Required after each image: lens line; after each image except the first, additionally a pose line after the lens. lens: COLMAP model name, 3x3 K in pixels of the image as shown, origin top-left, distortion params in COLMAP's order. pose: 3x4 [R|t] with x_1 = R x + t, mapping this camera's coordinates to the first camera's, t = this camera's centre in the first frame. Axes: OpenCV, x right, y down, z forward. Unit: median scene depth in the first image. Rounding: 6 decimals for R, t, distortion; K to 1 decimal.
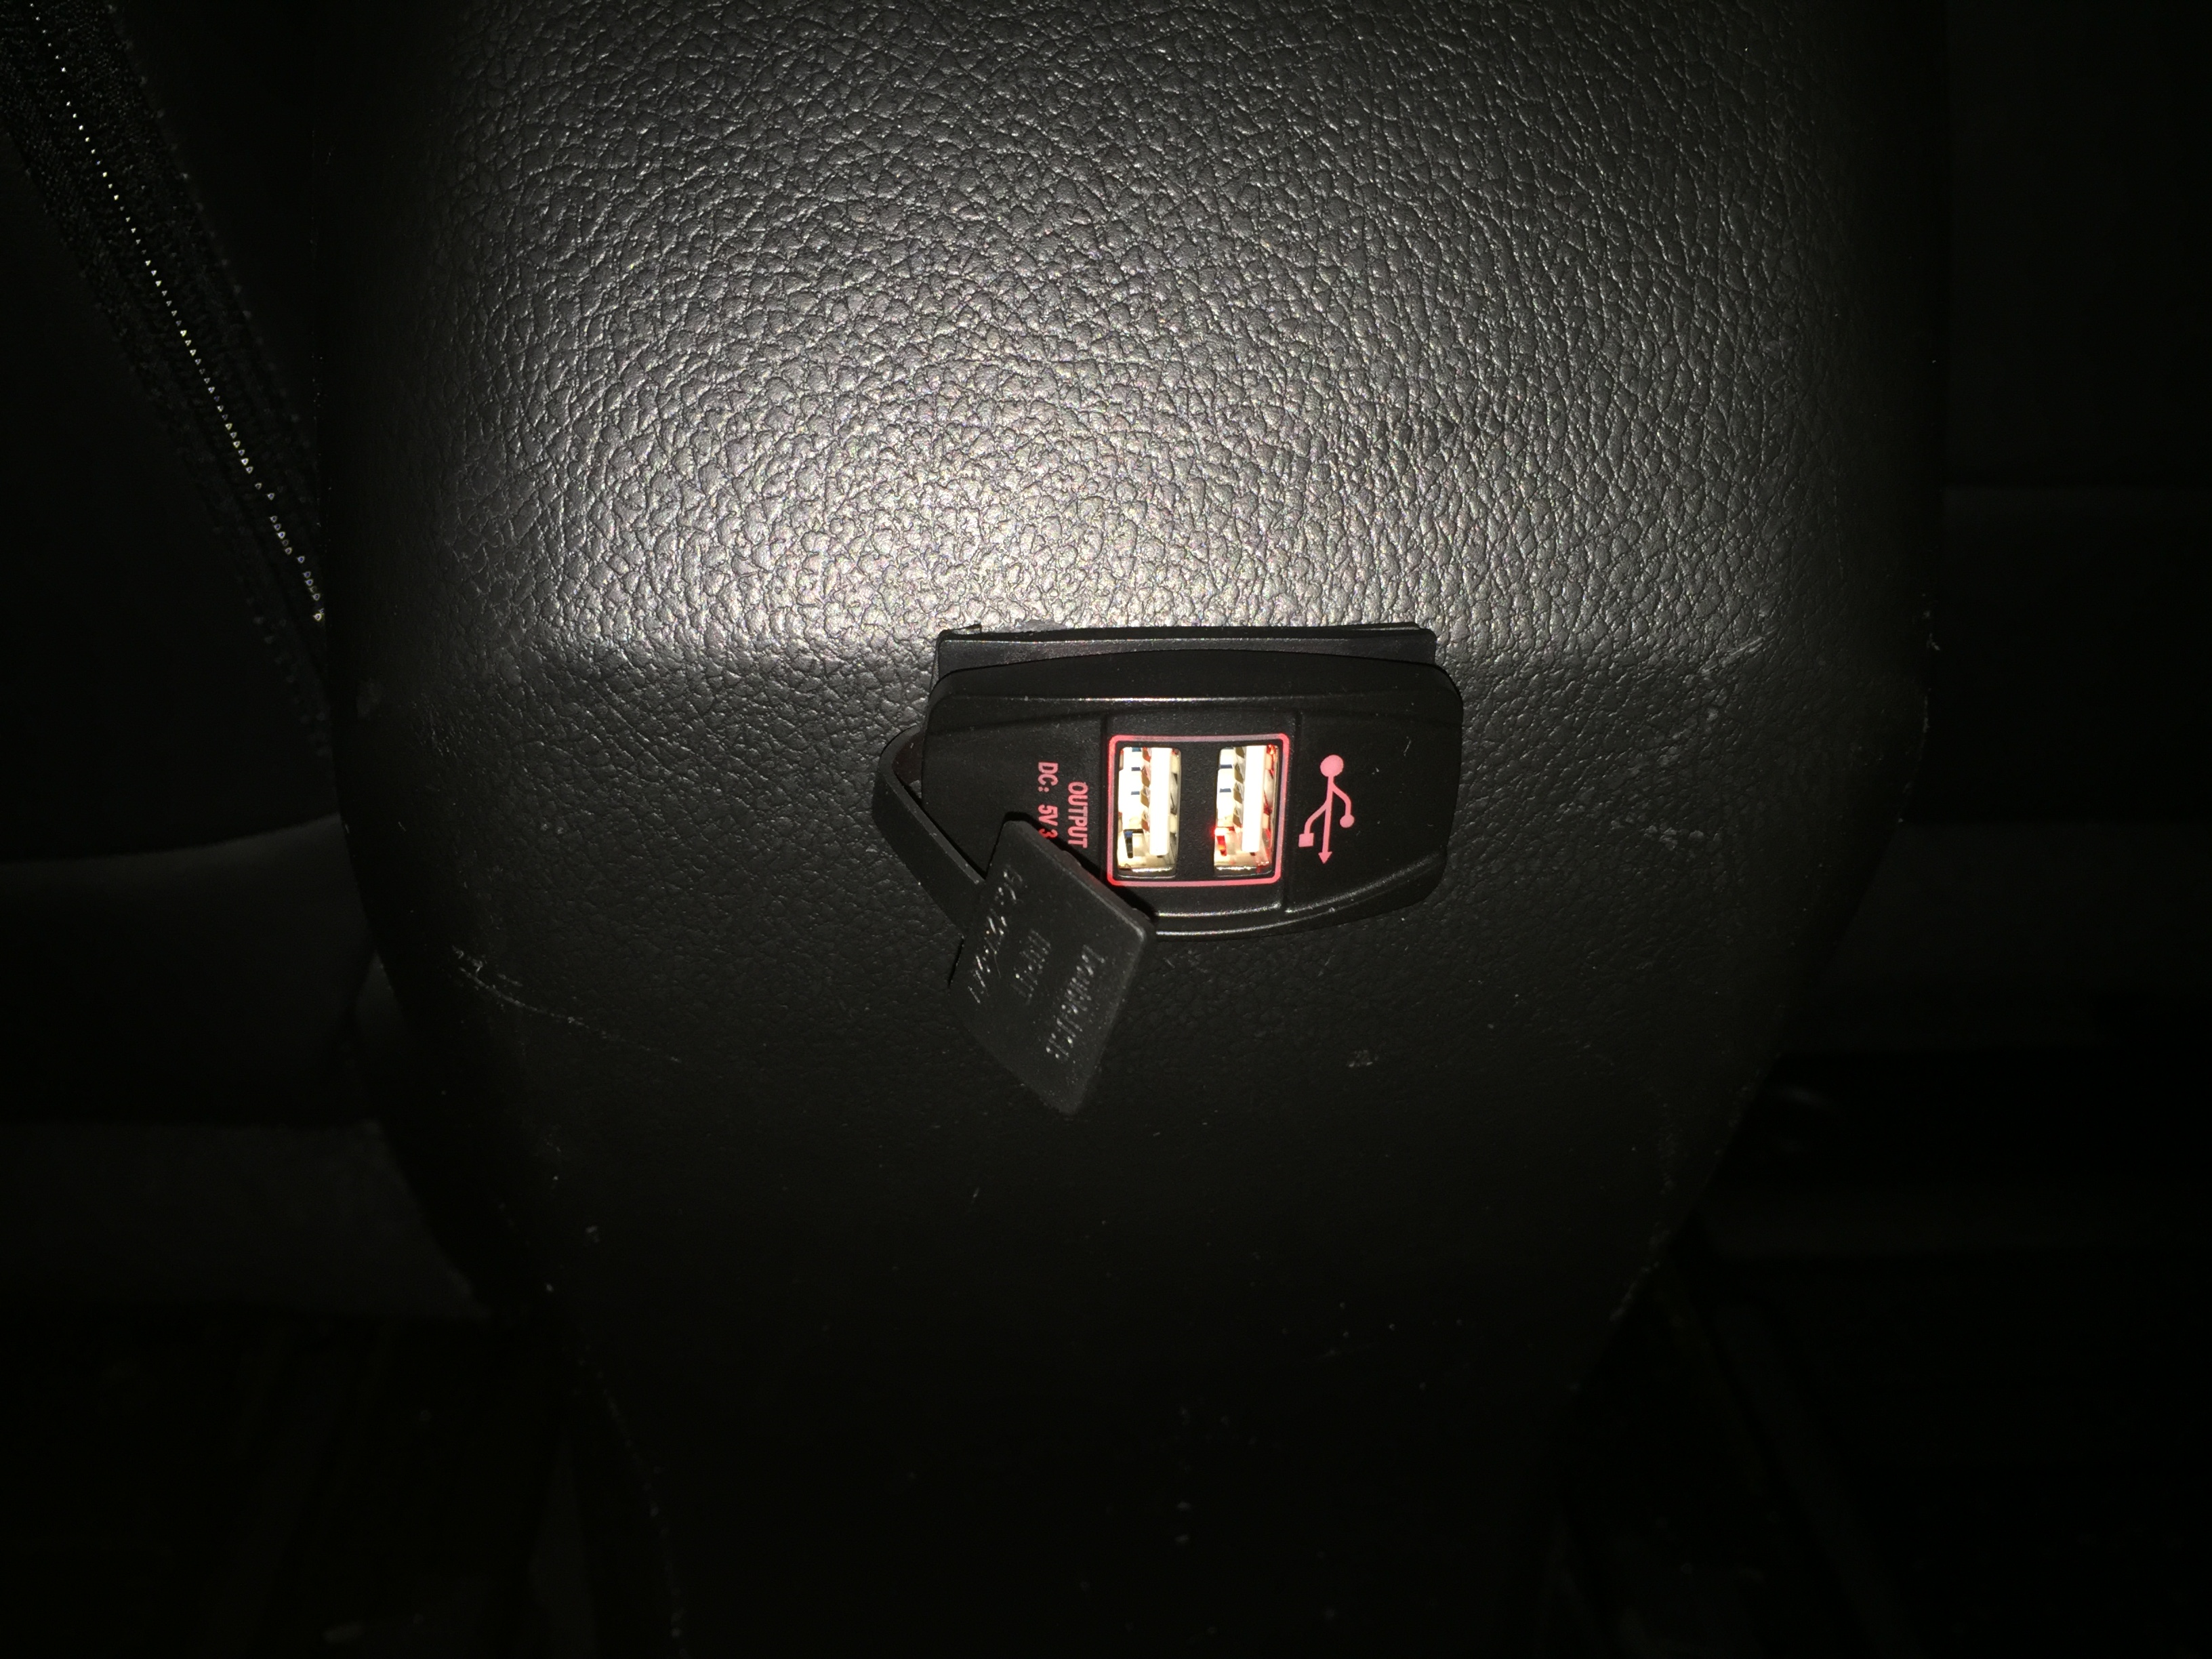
lens RADIAL K [[1862.8, 0, 1105.7], [0, 1862.8, 828.2], [0, 0, 1]] dist [0.071802, -0.085605]
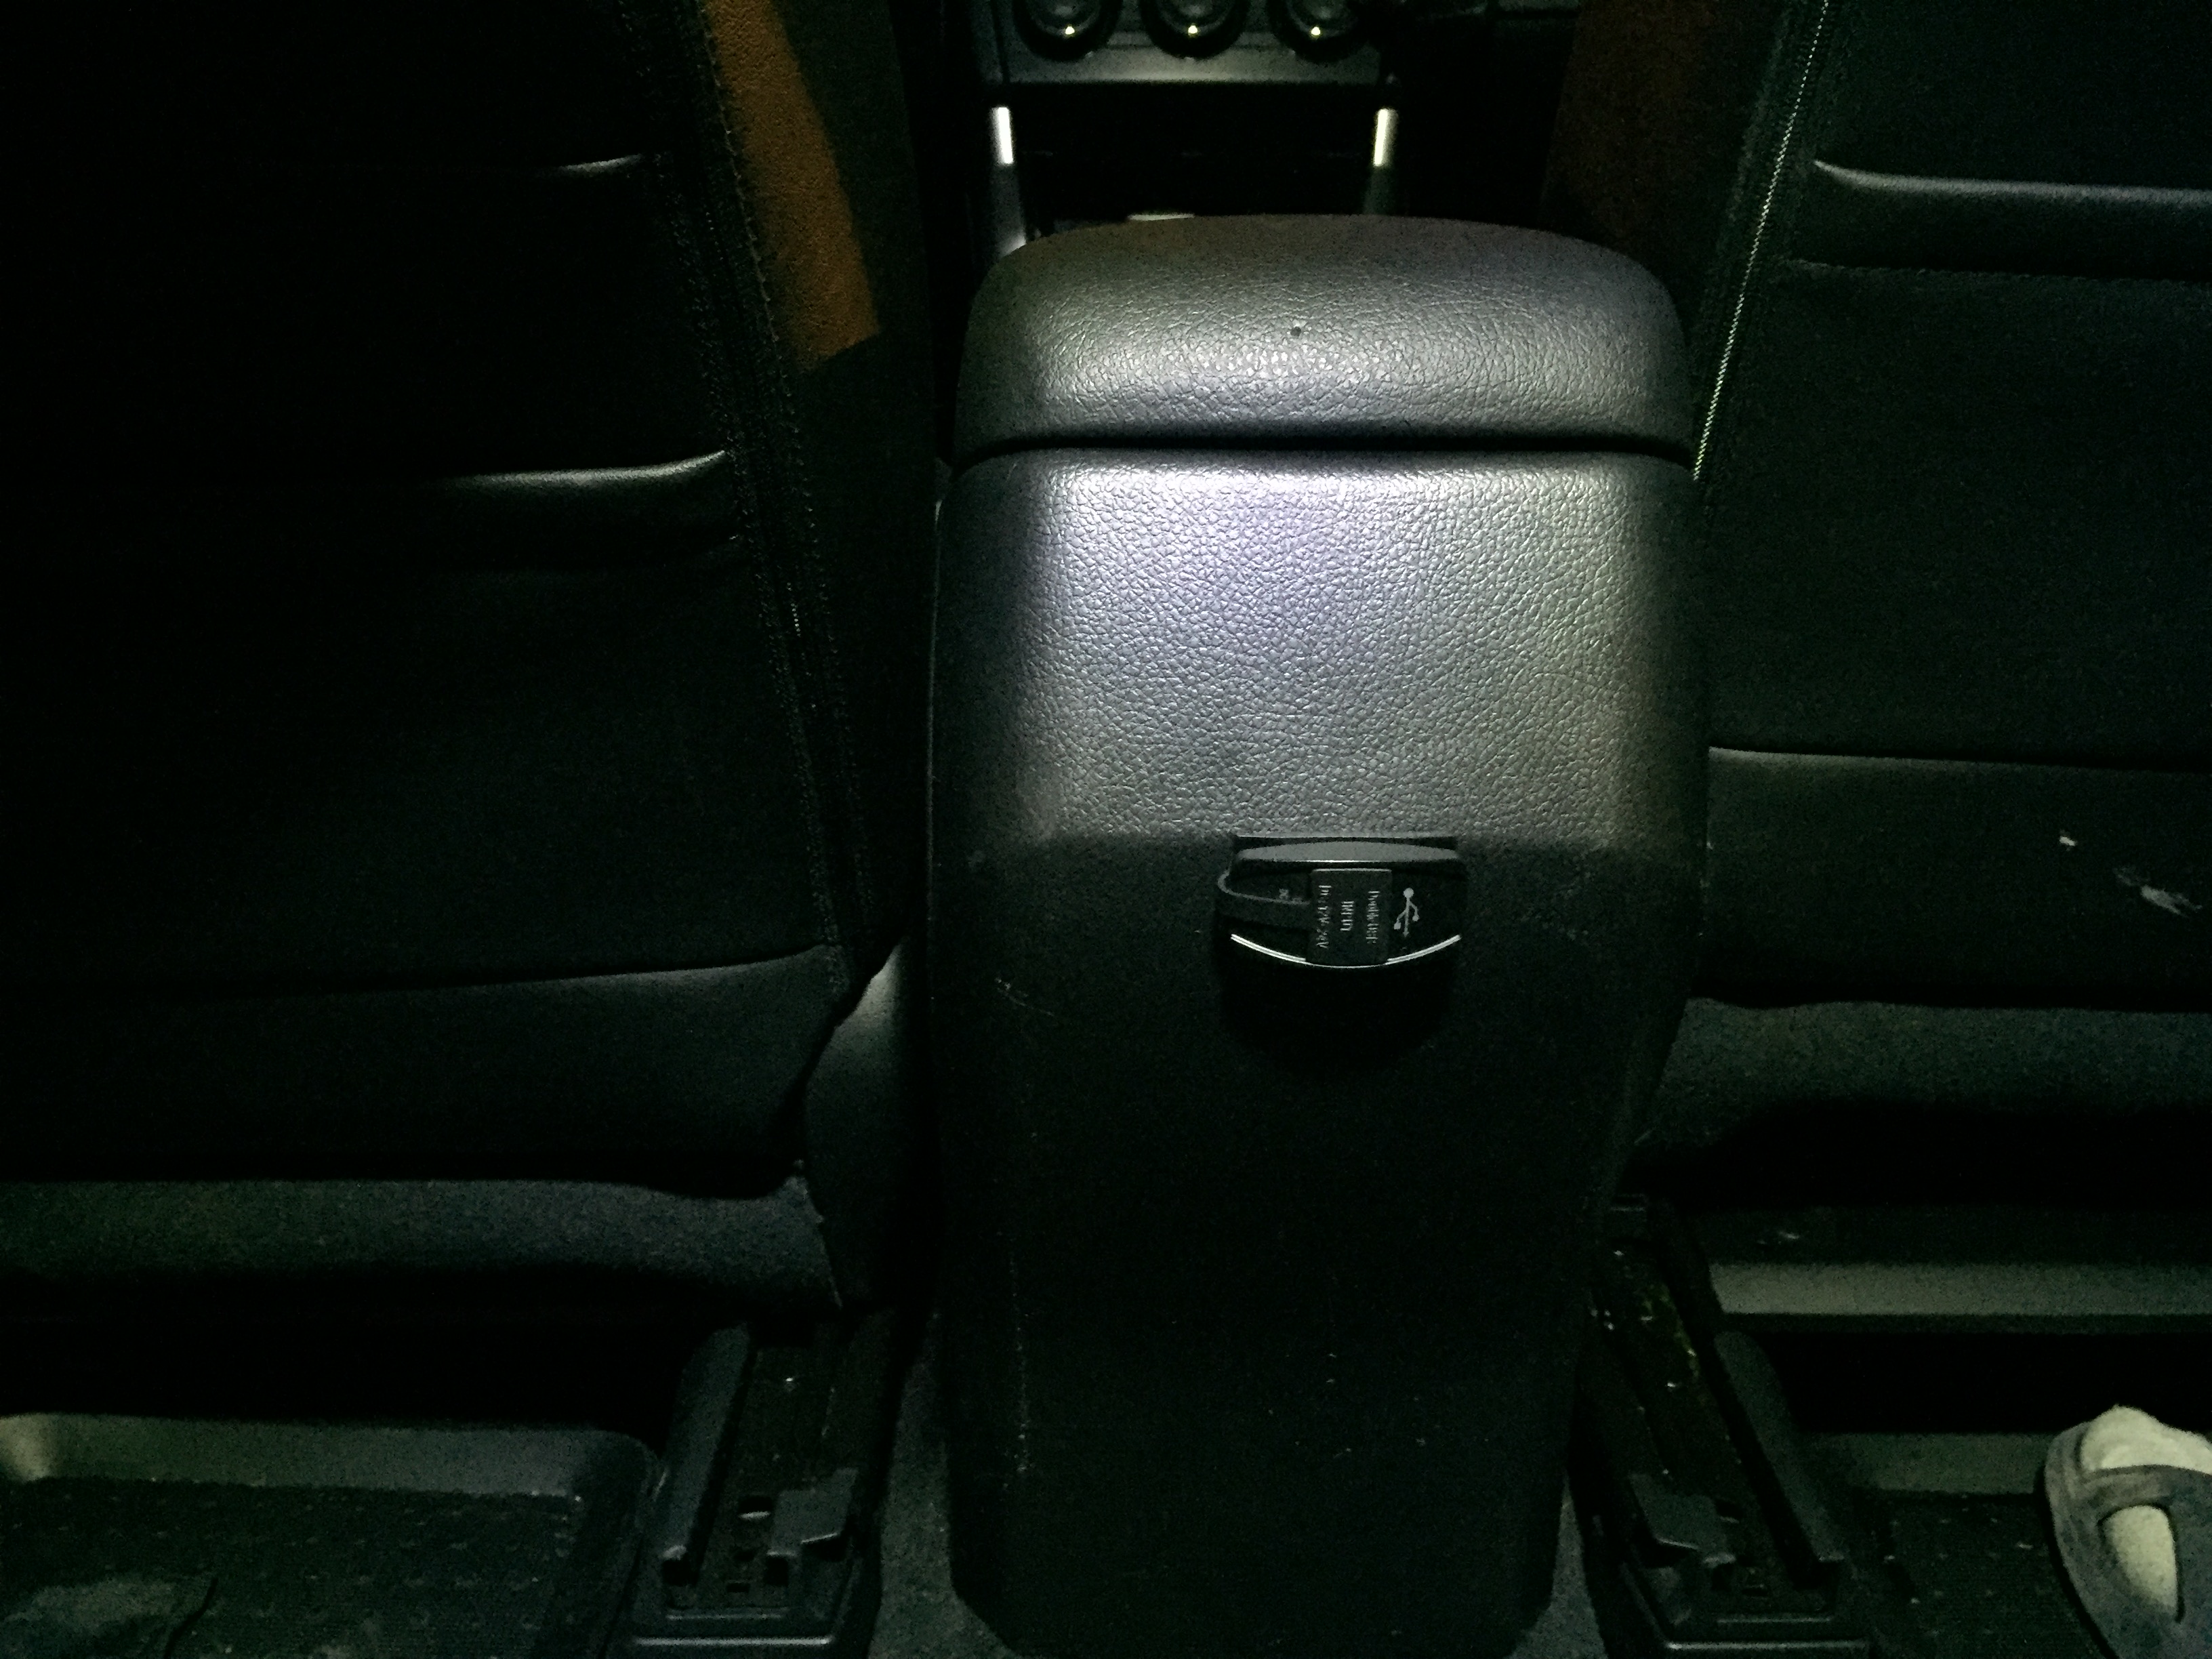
lens RADIAL K [[1862.8, 0, 1116.0], [0, 1862.8, 829.1], [0, 0, 1]] dist [0.071802, -0.085605]
pose [[0.998045, 0.011527, -0.061429, -0.093795], [-0.018274, 0.993717, -0.110423, 0.143276], [0.059770, 0.111330, 0.991984, -1.256558]]
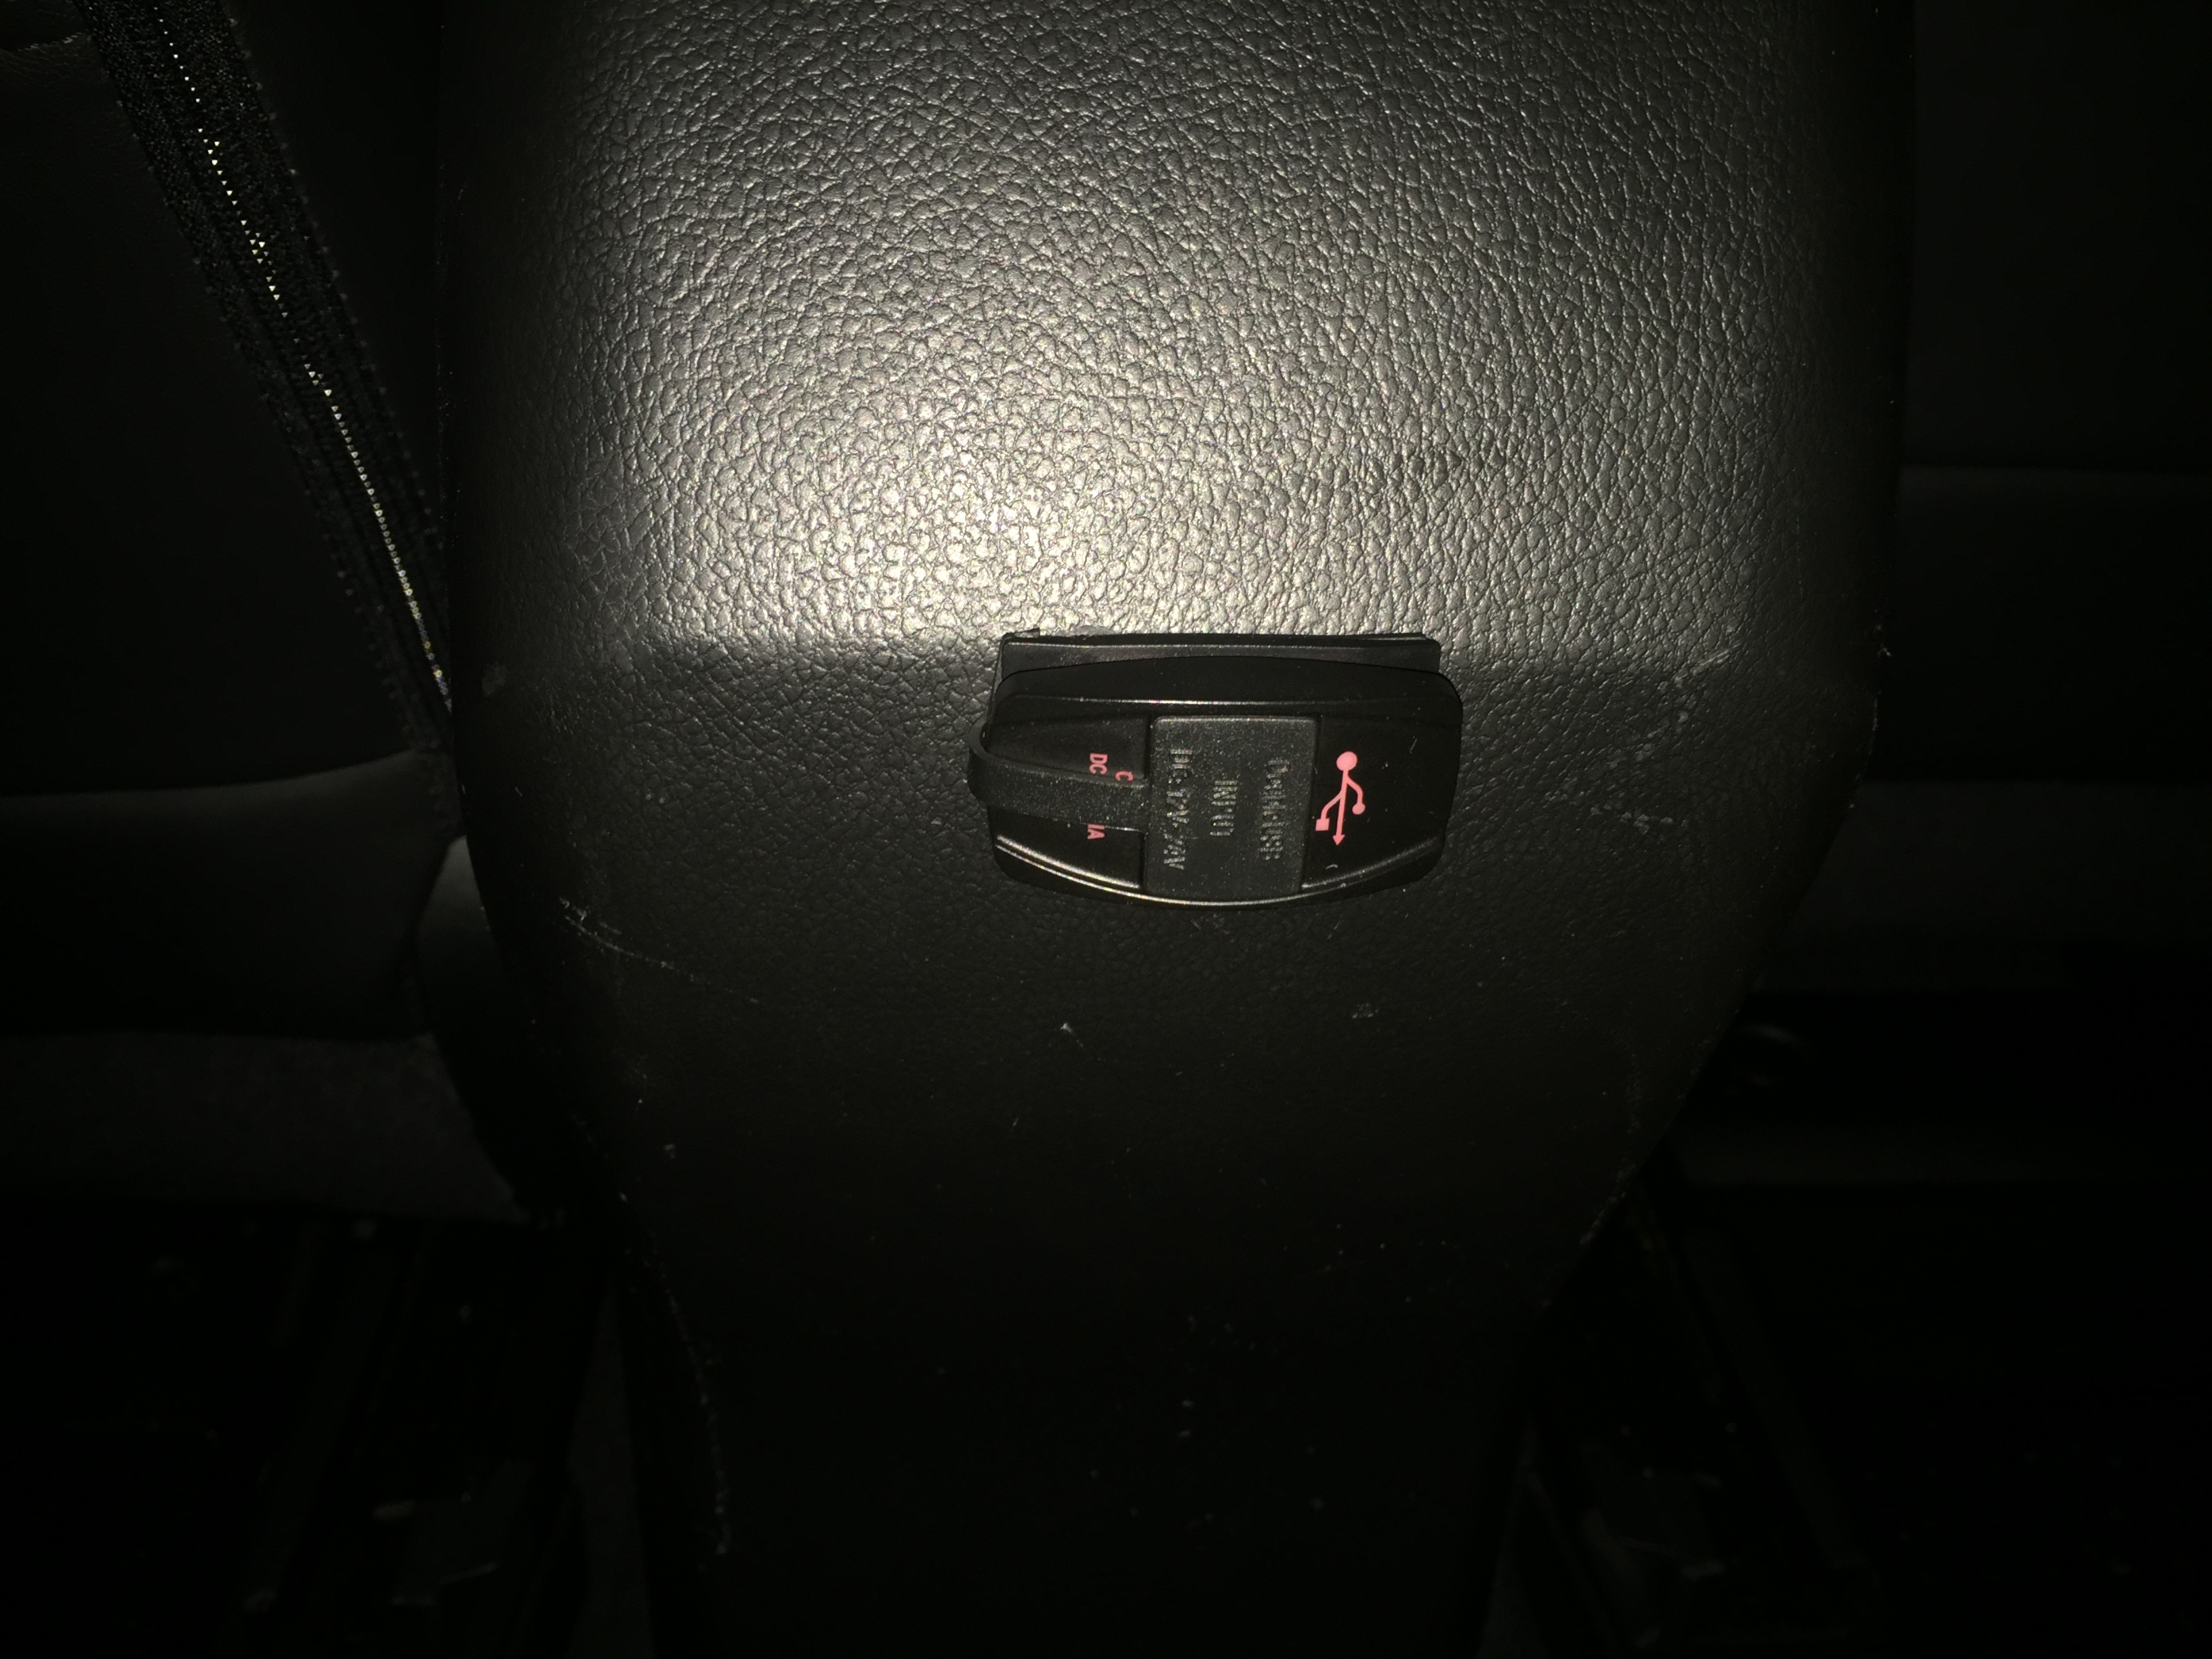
lens RADIAL K [[1862.8, 0, 1102.4], [0, 1862.8, 819.3], [0, 0, 1]] dist [0.071802, -0.085605]
pose [[0.999819, 0.018880, 0.002135, -0.029156], [-0.018950, 0.999029, 0.039771, -0.039253], [-0.001382, -0.039804, 0.999207, -0.137656]]
